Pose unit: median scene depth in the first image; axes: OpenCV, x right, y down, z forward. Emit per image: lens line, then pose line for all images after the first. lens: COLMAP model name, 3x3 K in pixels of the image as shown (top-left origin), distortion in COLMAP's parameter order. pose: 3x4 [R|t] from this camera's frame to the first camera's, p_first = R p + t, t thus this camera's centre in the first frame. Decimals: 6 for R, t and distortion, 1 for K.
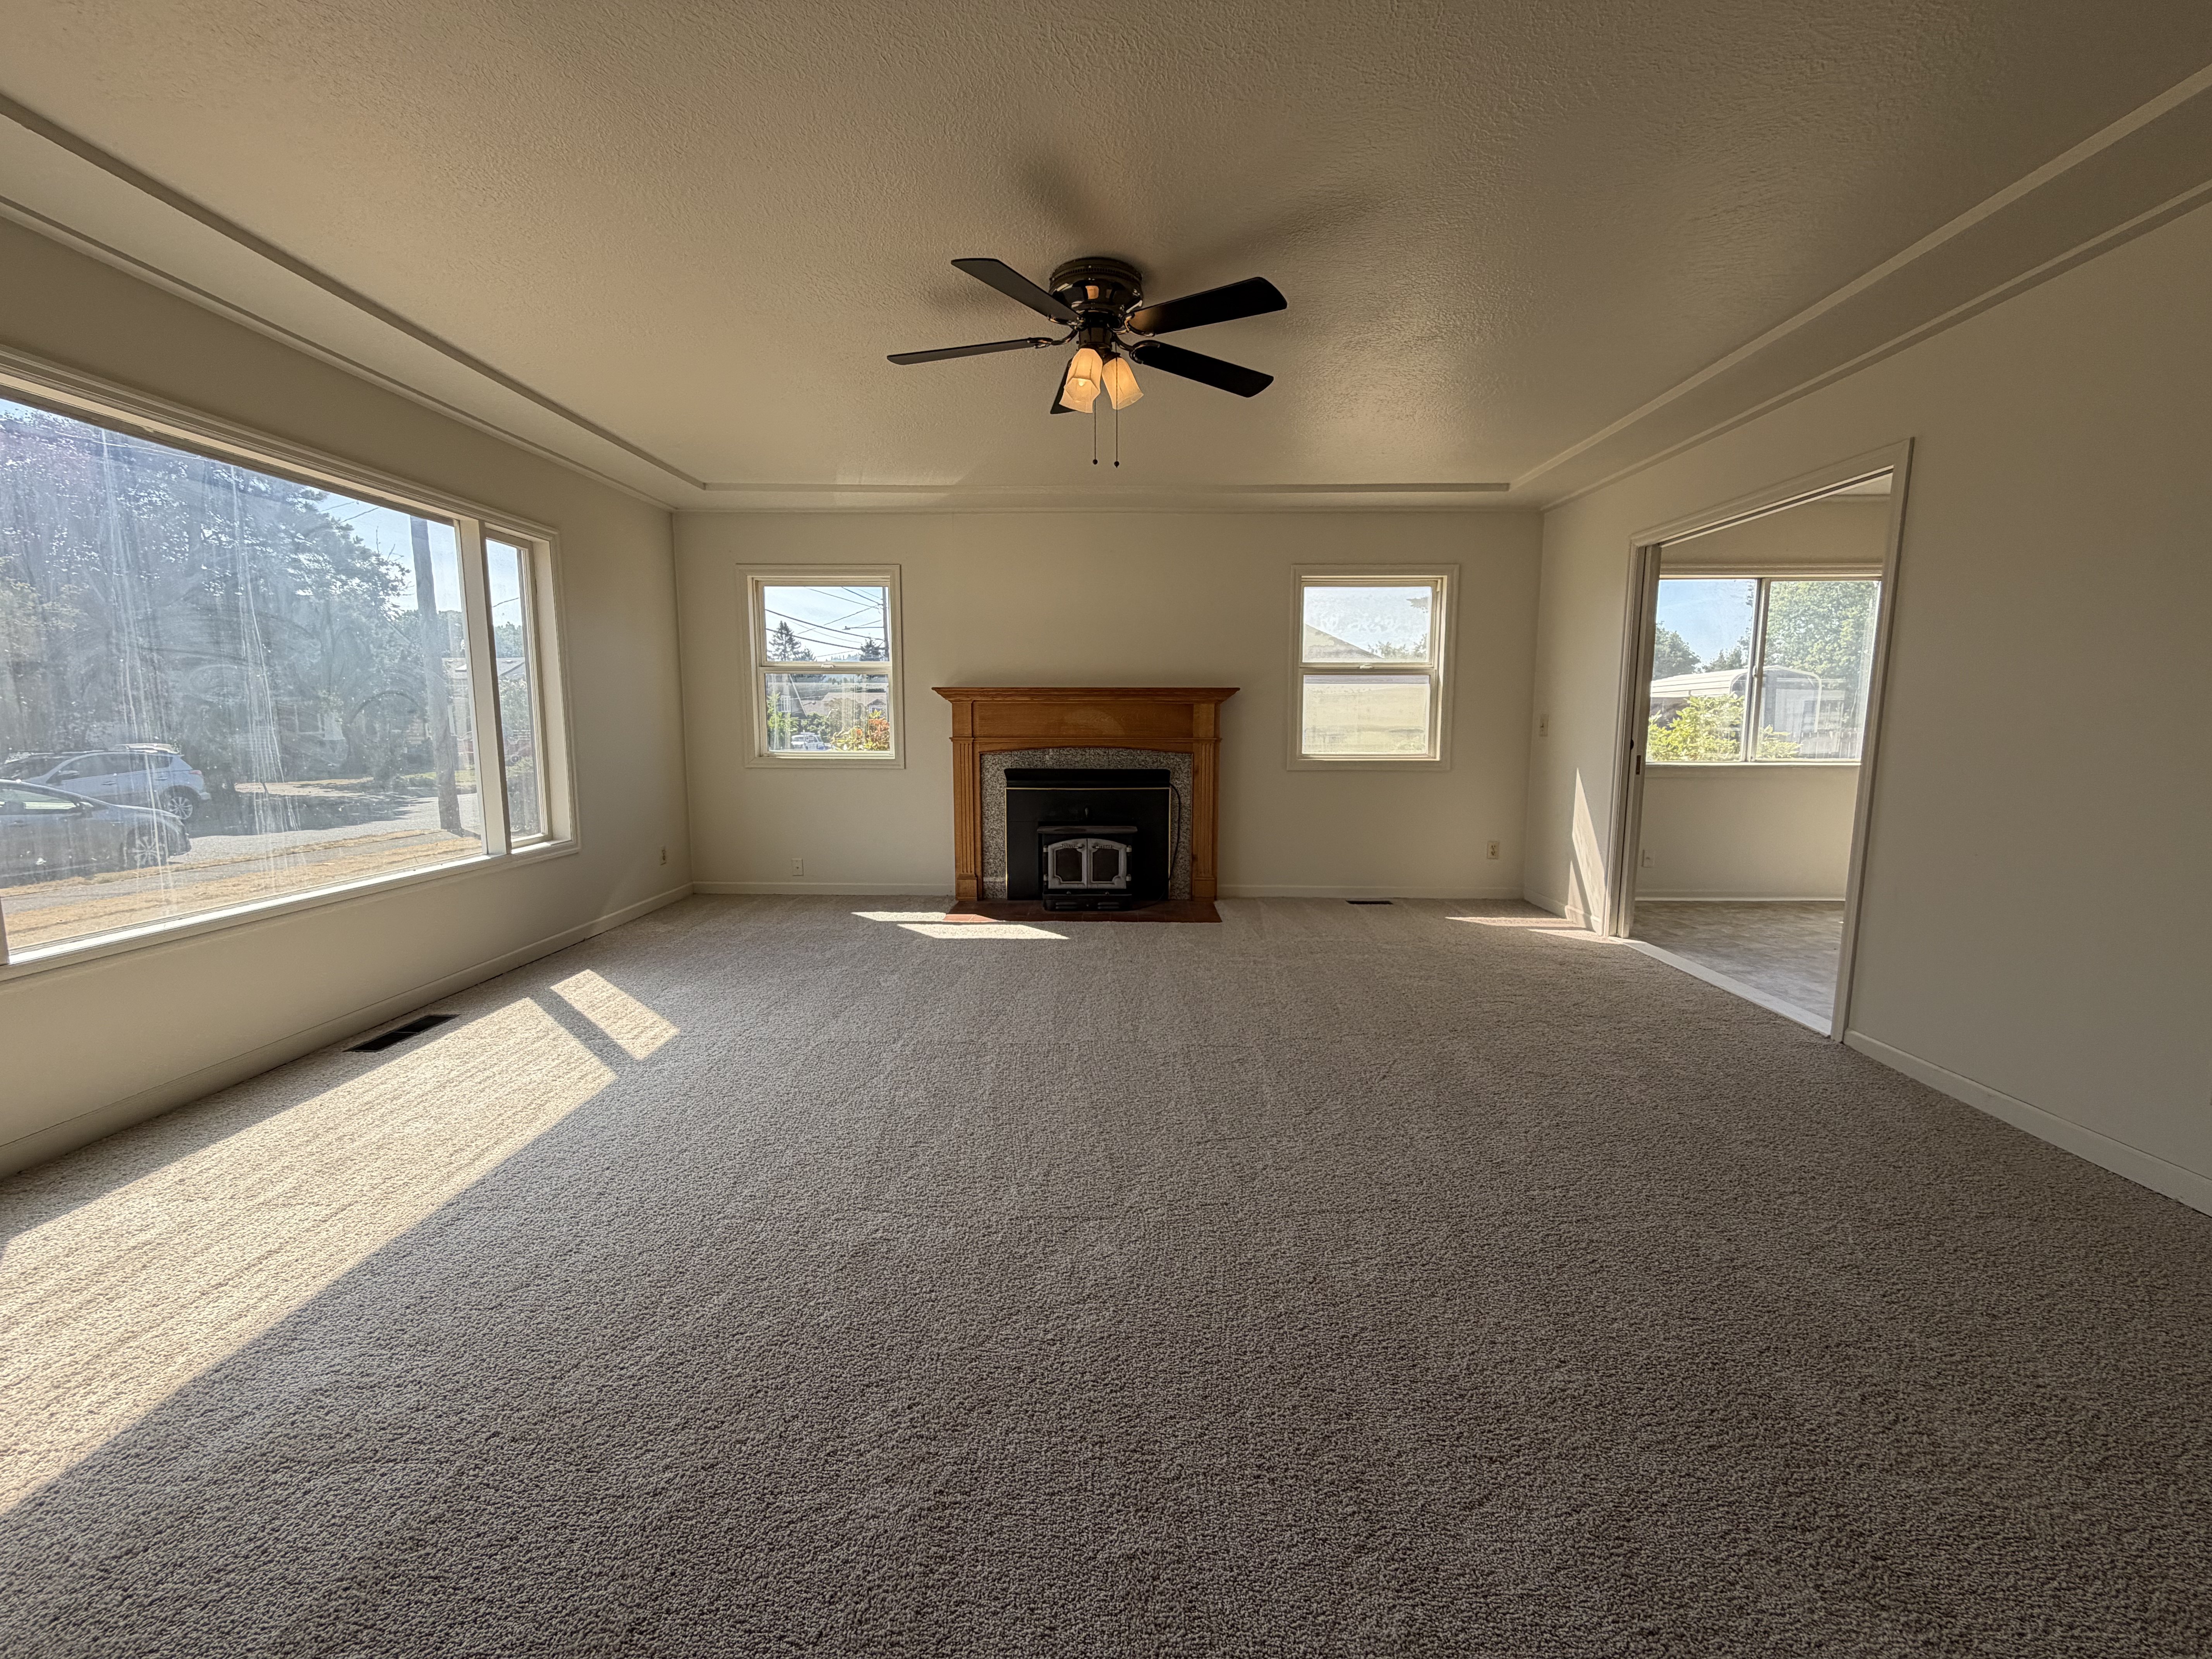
lens RADIAL K [[887.9, 0, 1103.6], [0, 887.9, 829.0], [0, 0, 1]] dist [-0.000891, 0.000084]
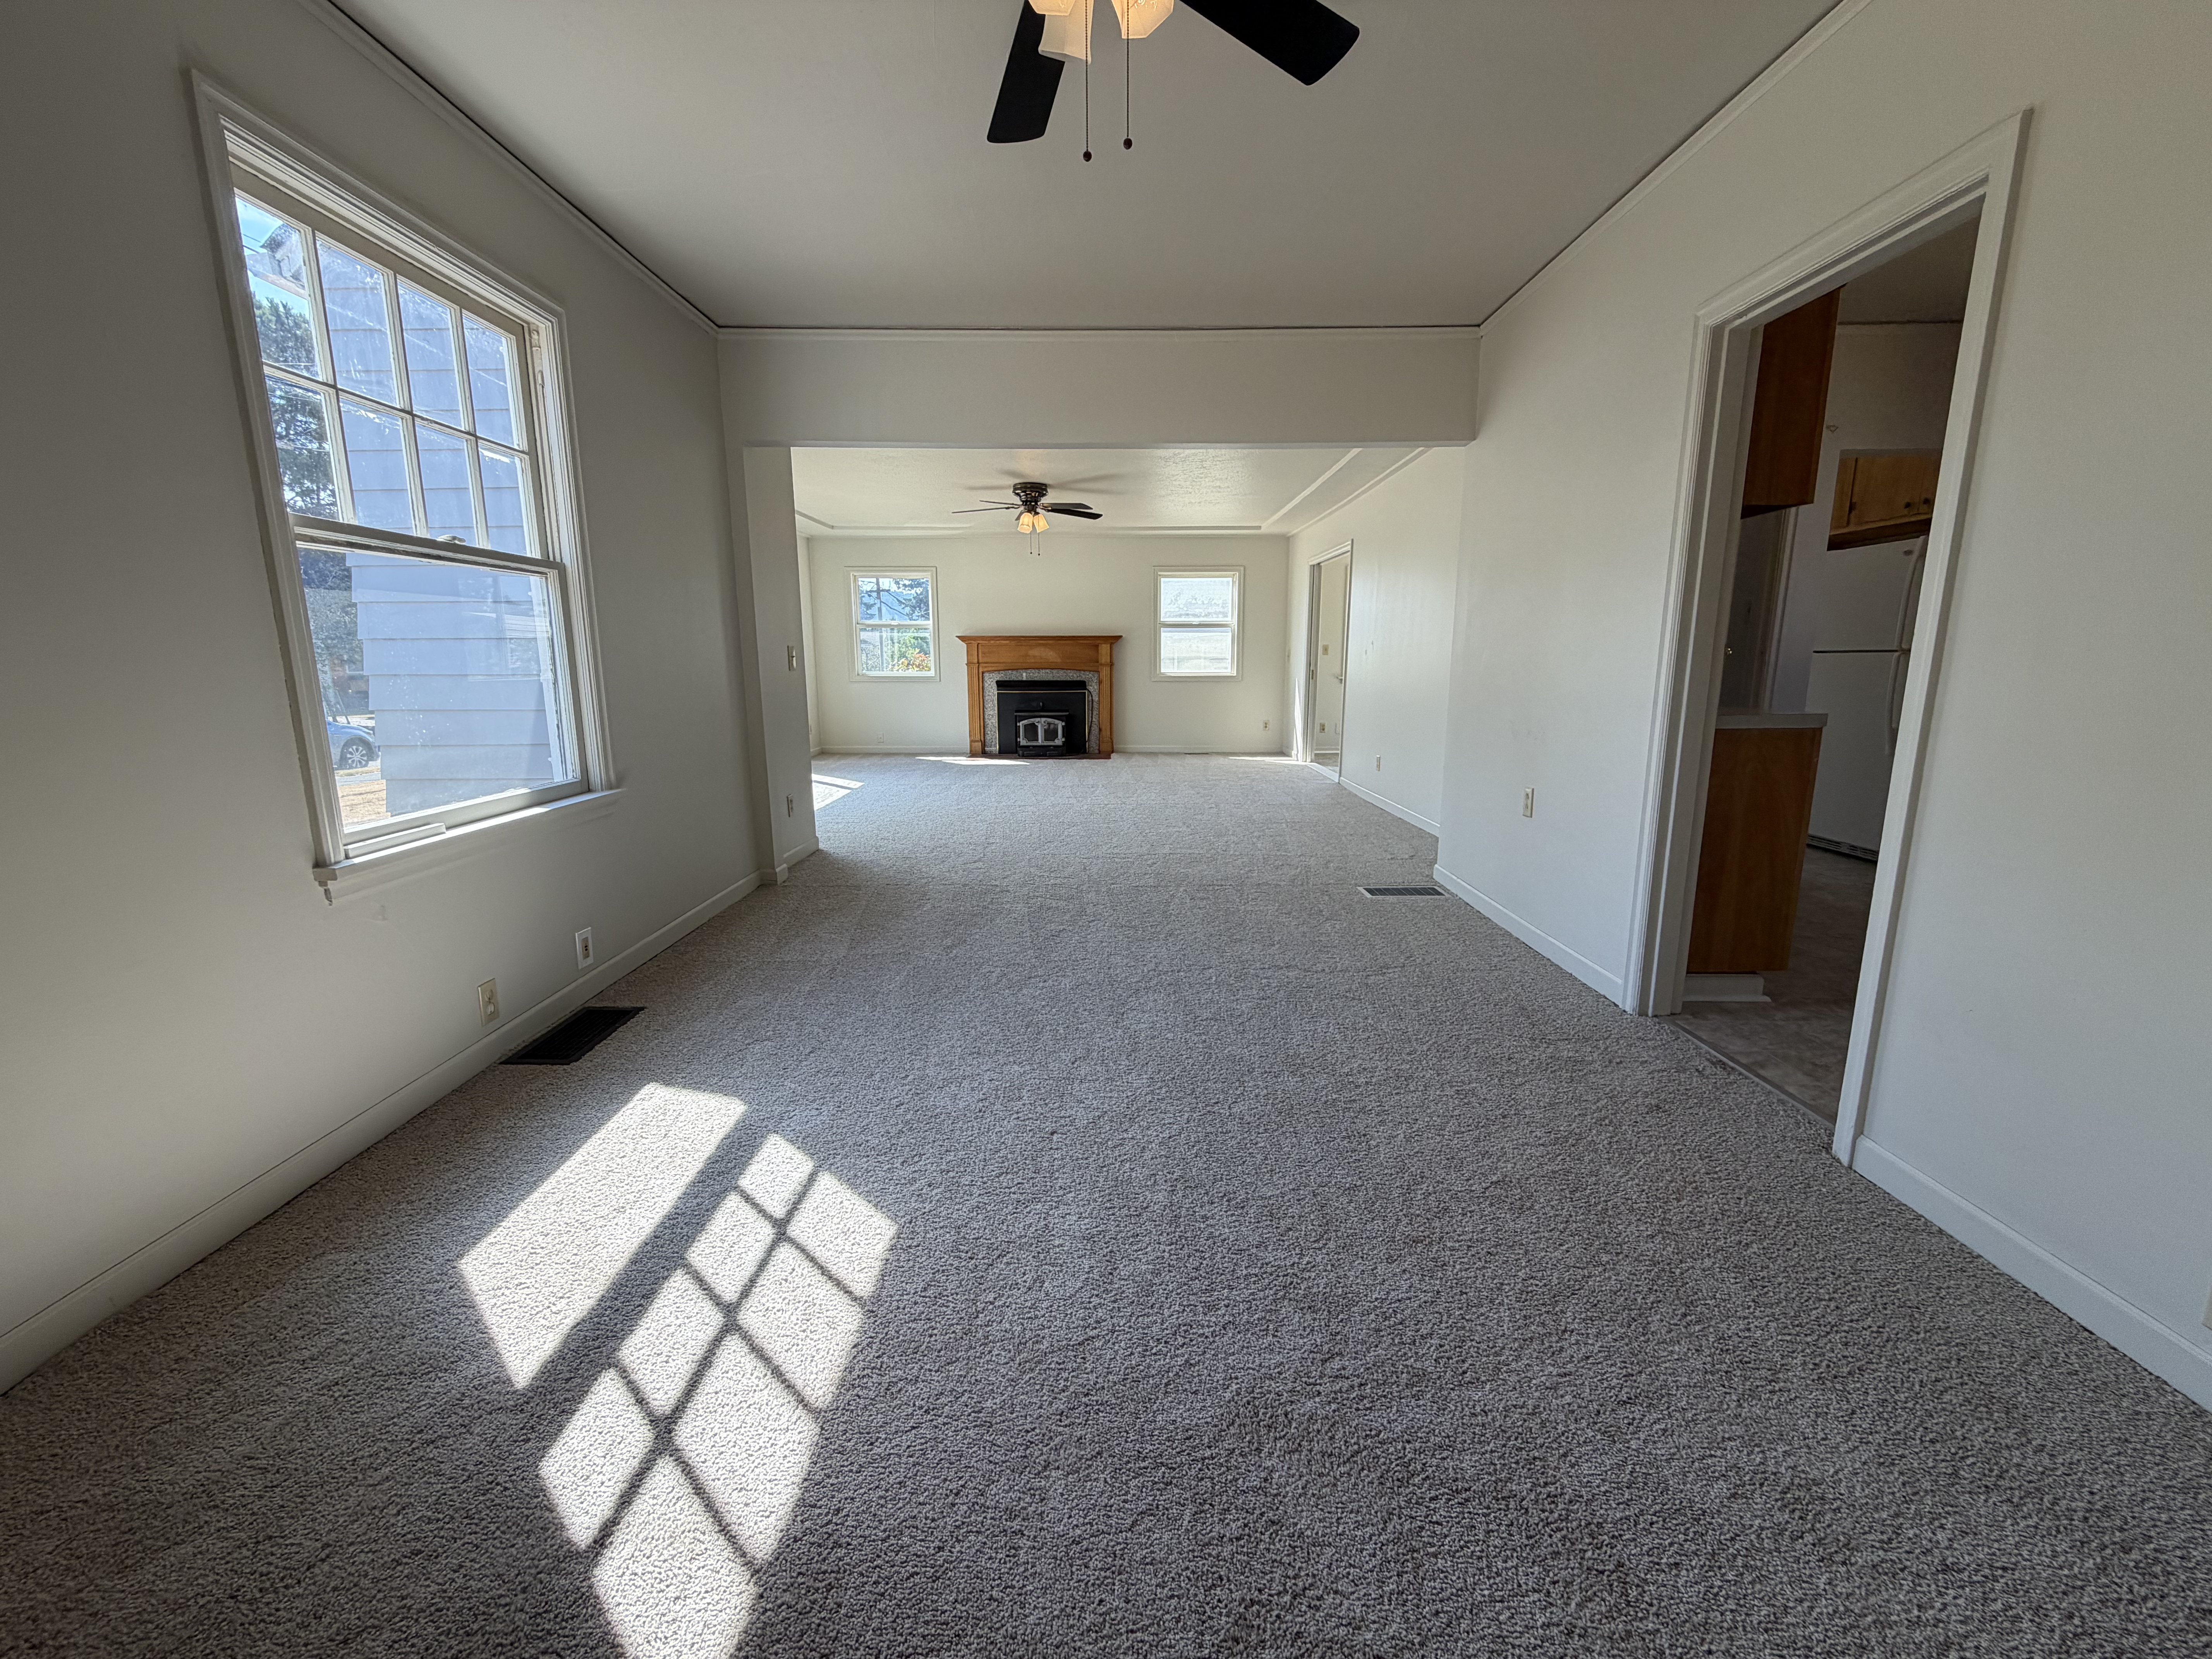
lens RADIAL K [[887.9, 0, 1108.5], [0, 887.9, 825.2], [0, 0, 1]] dist [-0.000891, 0.000084]
pose [[0.999781, -0.006688, 0.019824, 0.082570], [0.005325, 0.997669, 0.068037, 0.106510], [-0.020233, -0.067917, 0.997486, -0.852939]]
